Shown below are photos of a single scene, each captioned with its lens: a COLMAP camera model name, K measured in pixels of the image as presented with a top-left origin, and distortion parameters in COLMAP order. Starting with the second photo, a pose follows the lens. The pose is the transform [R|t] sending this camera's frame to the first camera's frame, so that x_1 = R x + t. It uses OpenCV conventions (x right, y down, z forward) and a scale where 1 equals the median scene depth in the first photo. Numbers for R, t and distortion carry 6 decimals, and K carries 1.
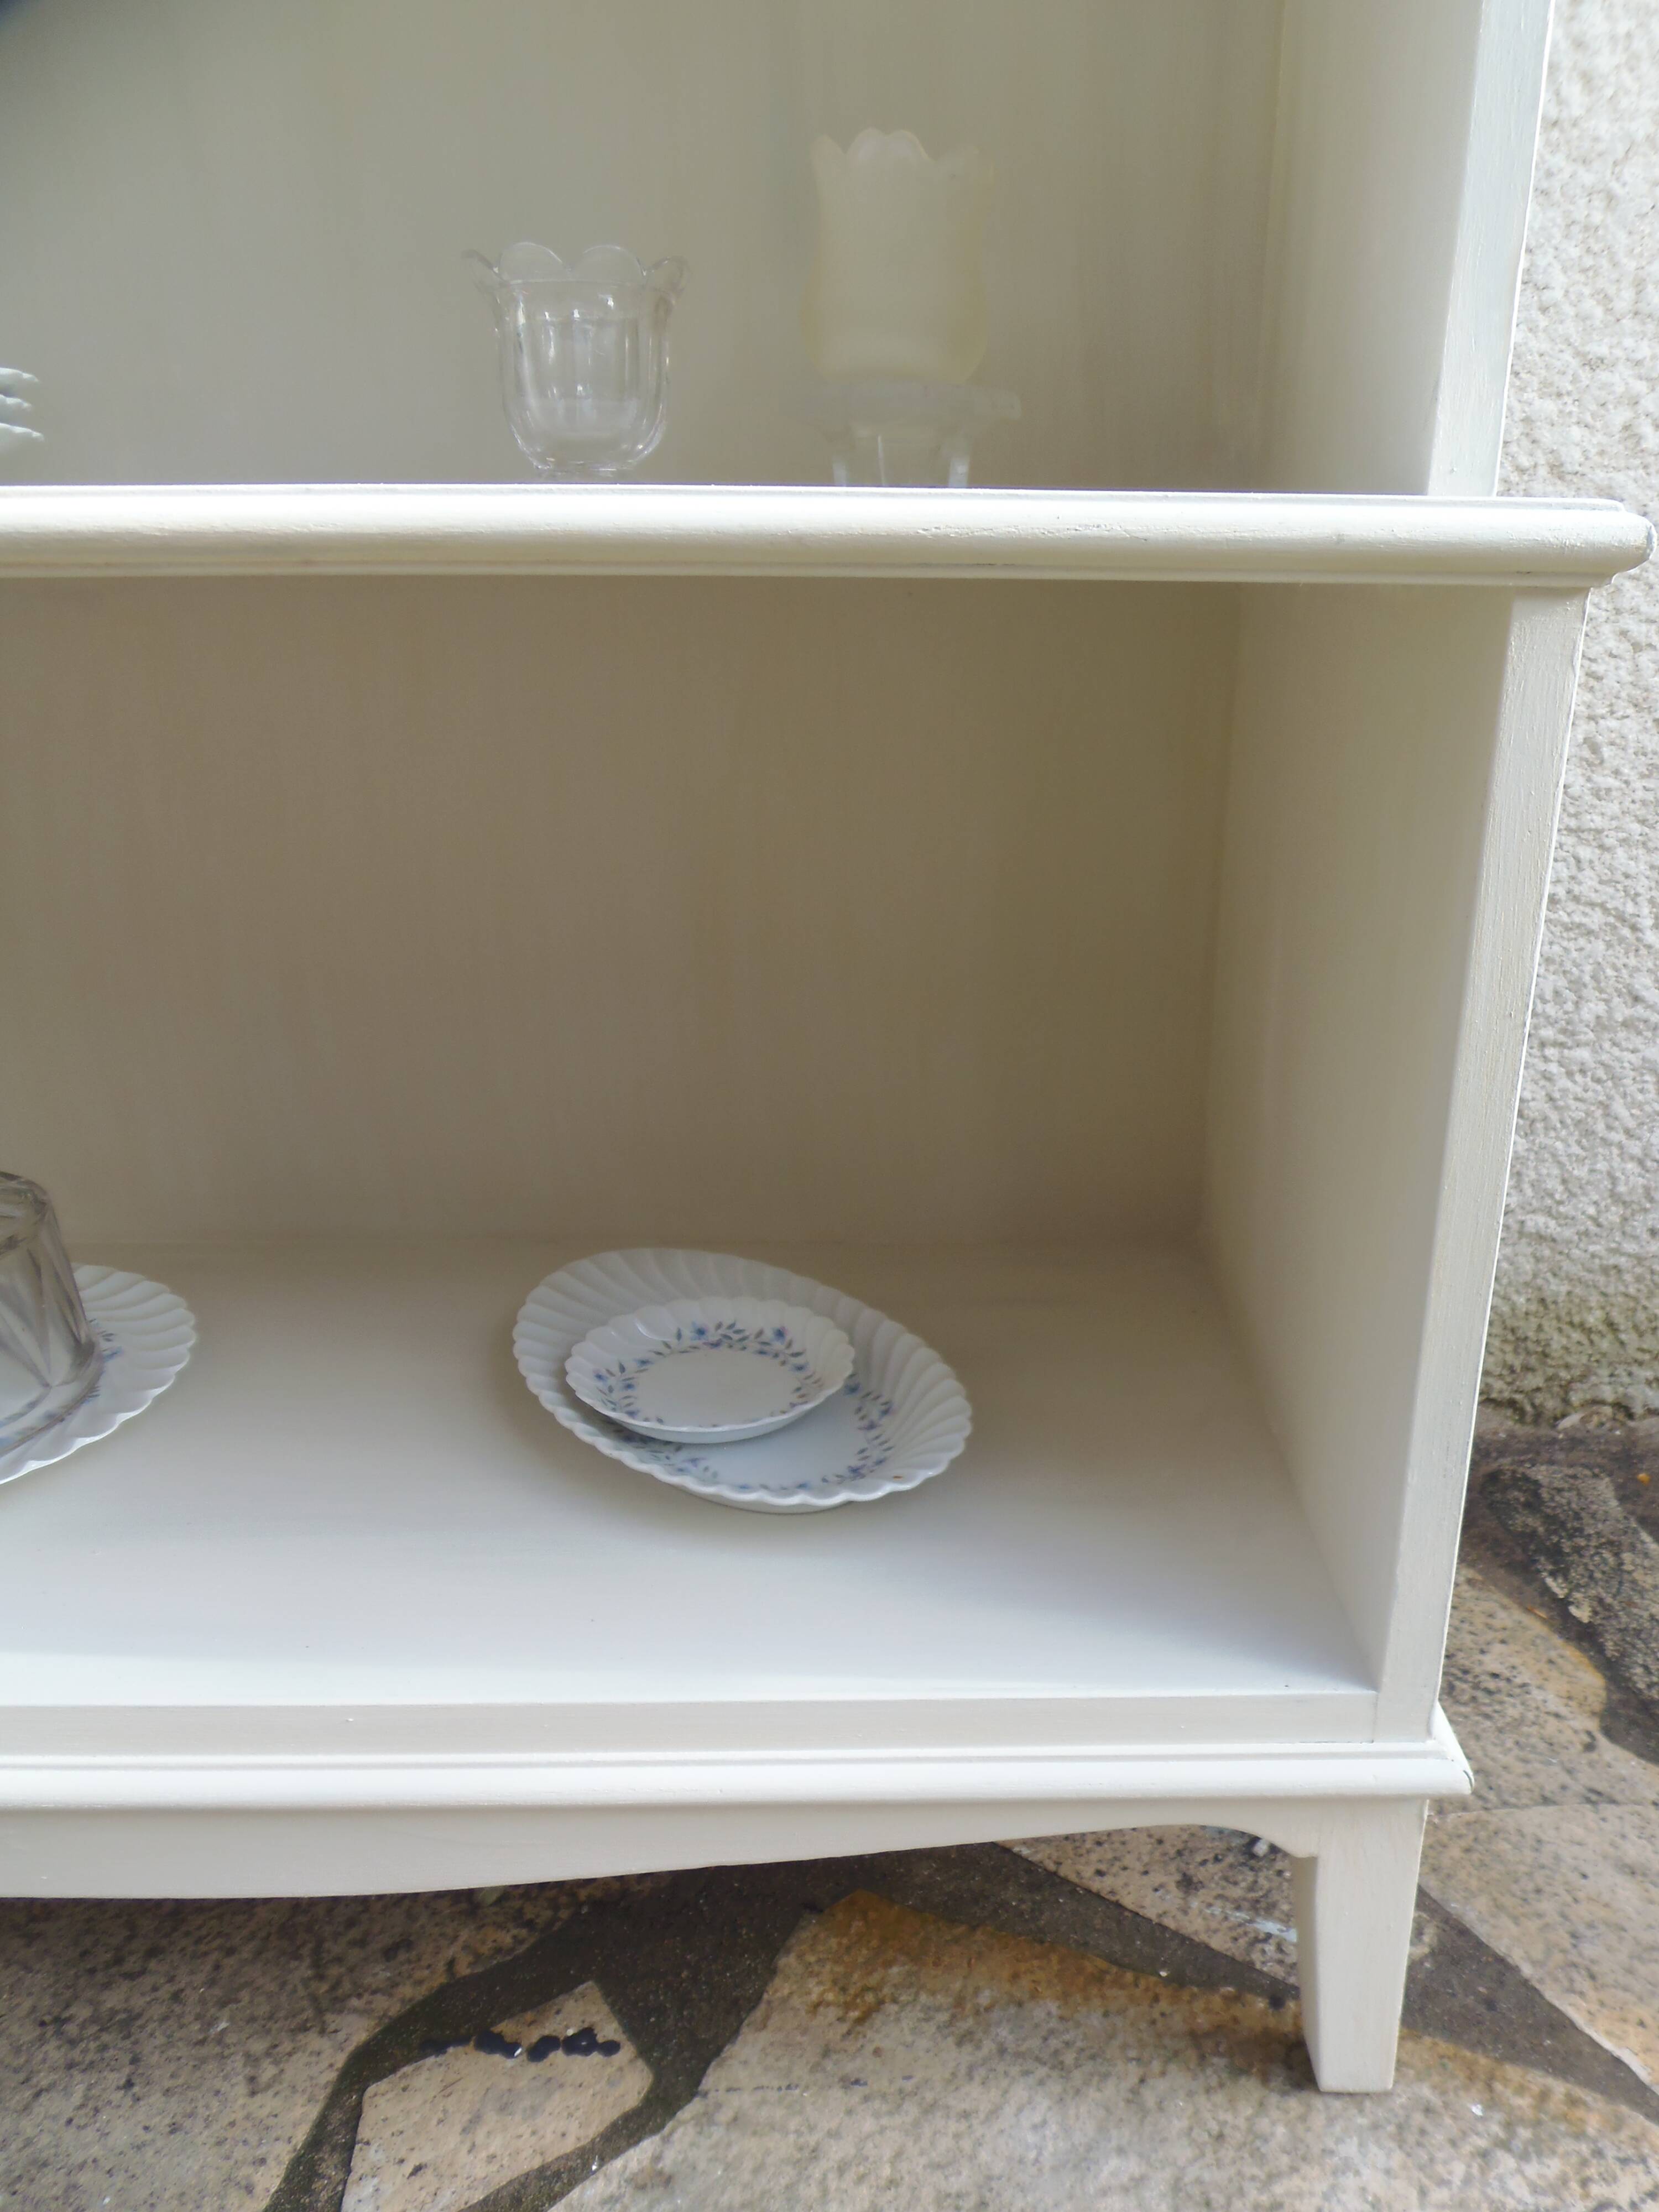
lens RADIAL K [[1624.7, 0, 977.4], [0, 1624.7, 1145.8], [0, 0, 1]] dist [-0.033365, 0.009473]
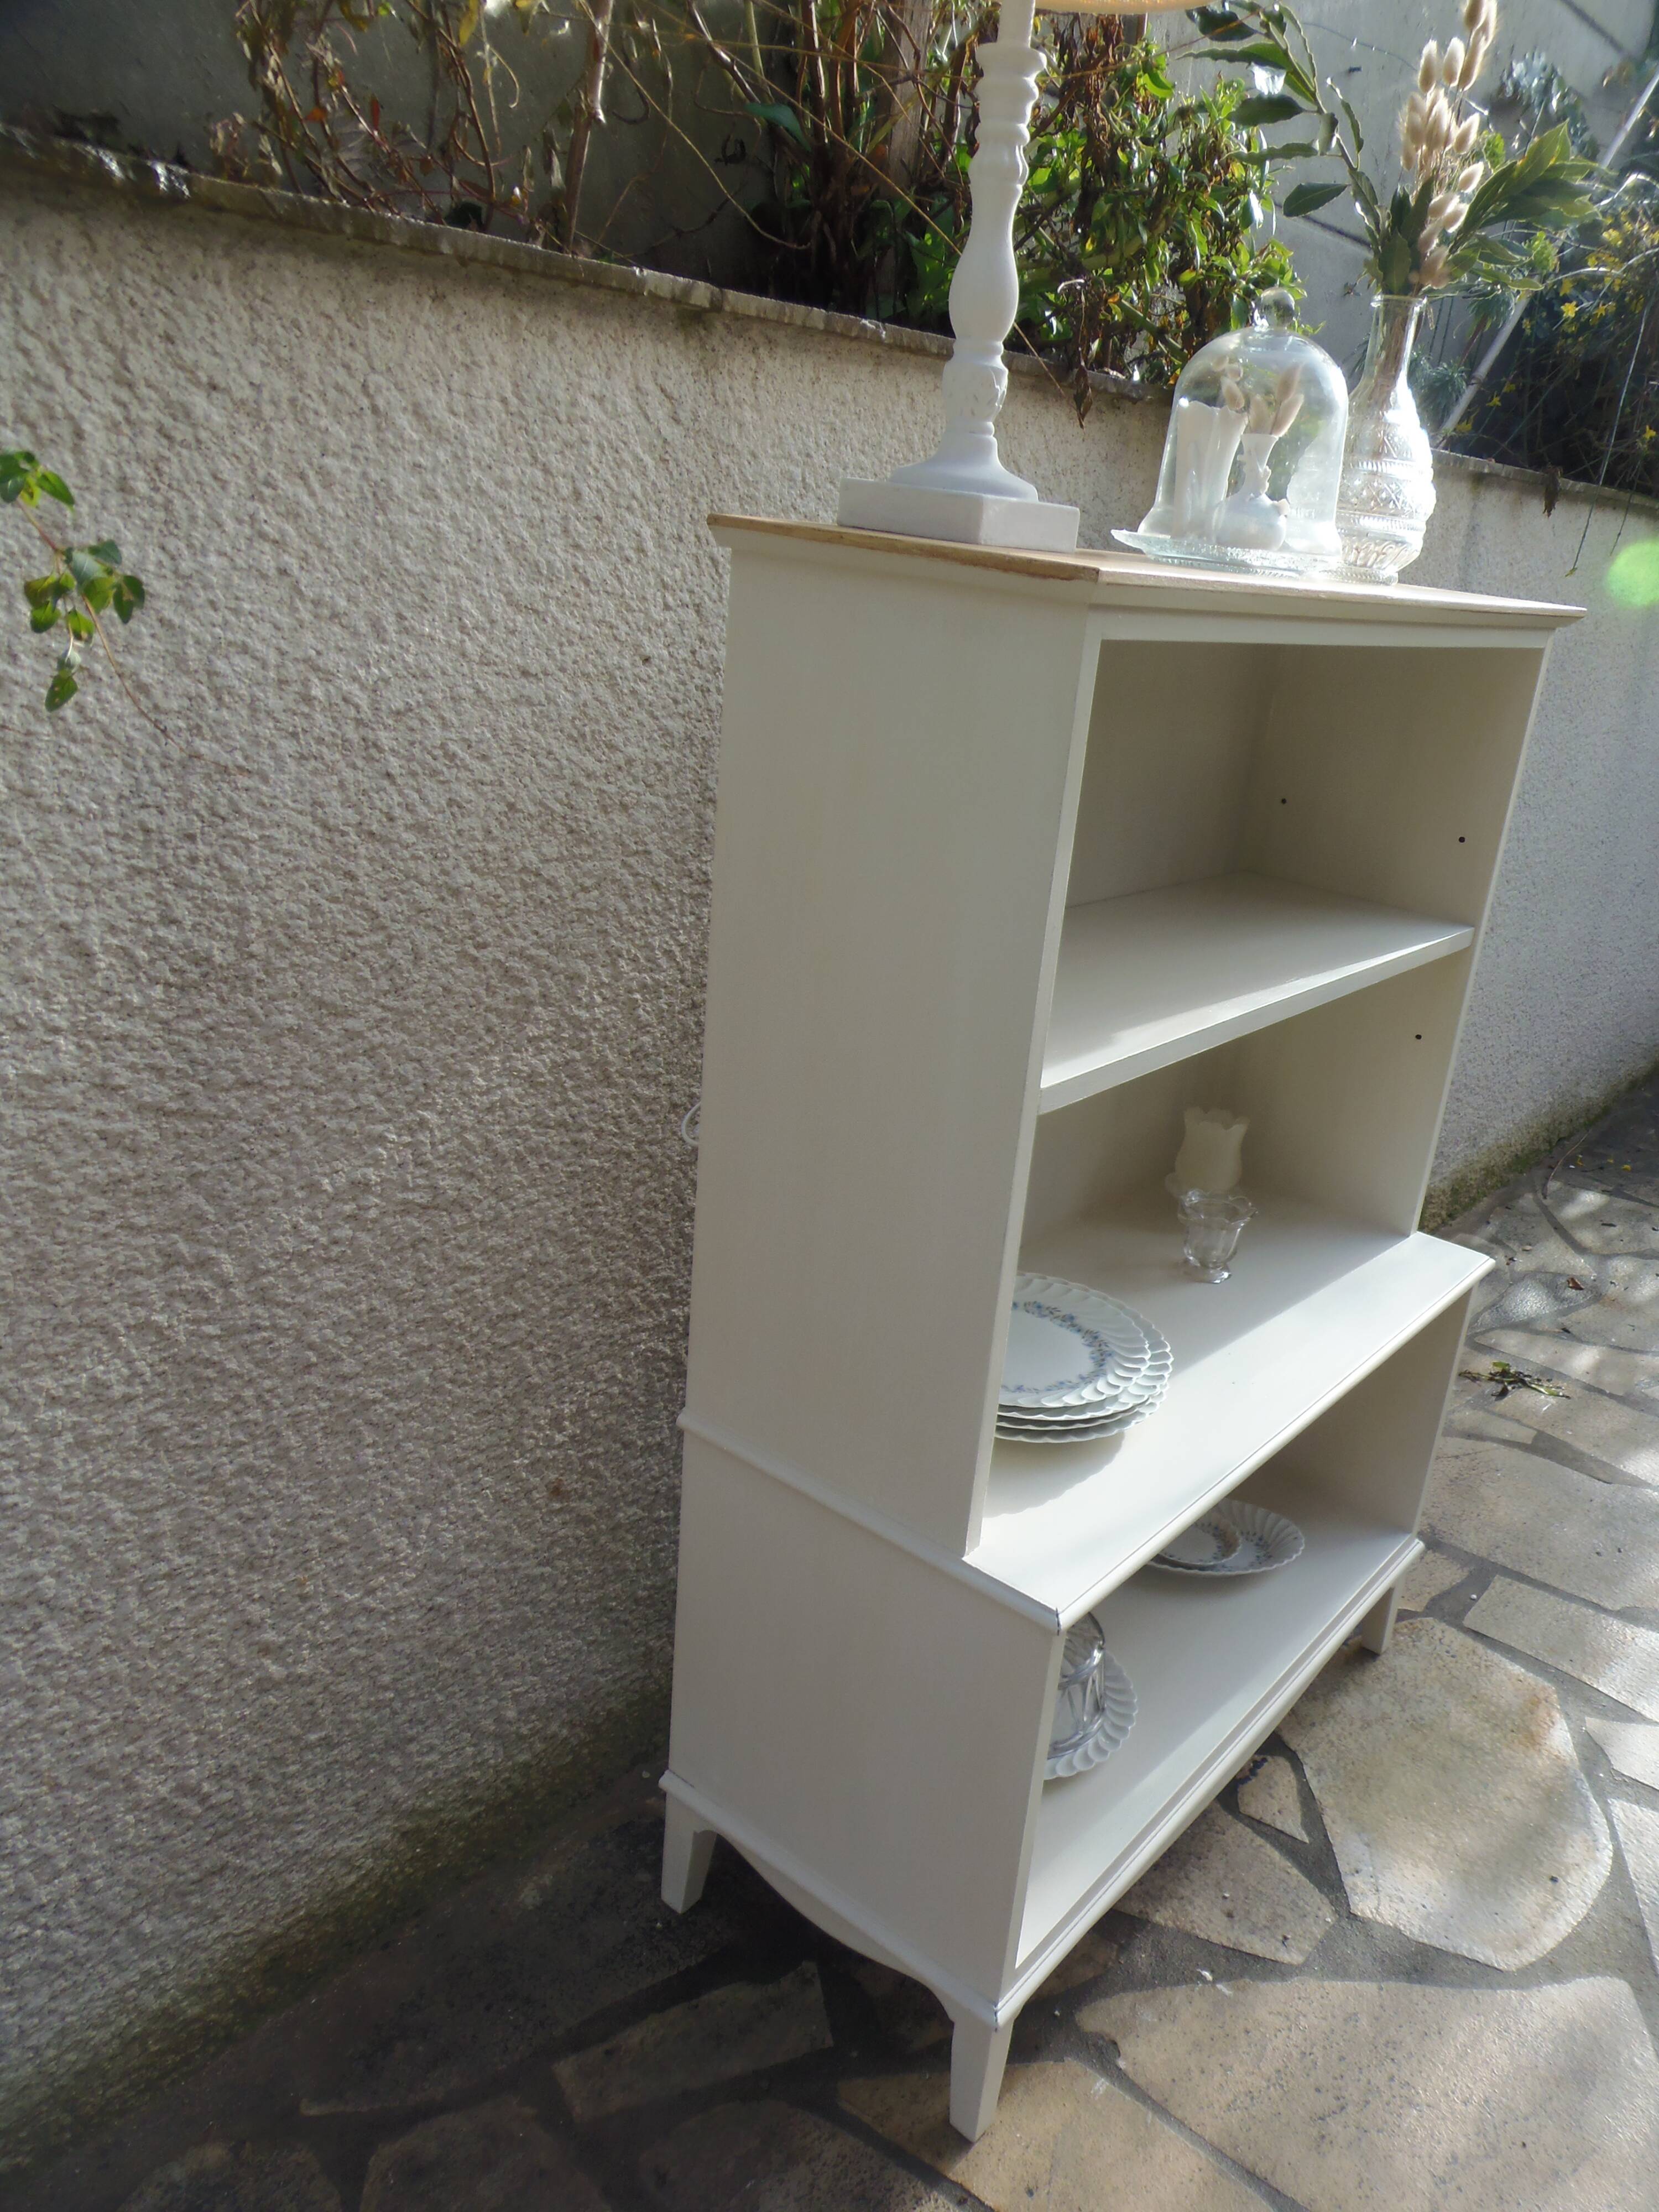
lens RADIAL K [[1624.7, 0, 927.1], [0, 1624.7, 1147.2], [0, 0, 1]] dist [-0.033365, 0.009473]
pose [[0.636833, -0.249124, 0.729644, -1.817398], [0.196344, 0.967560, 0.158987, -0.811925], [-0.745582, 0.042013, 0.665088, -0.402465]]
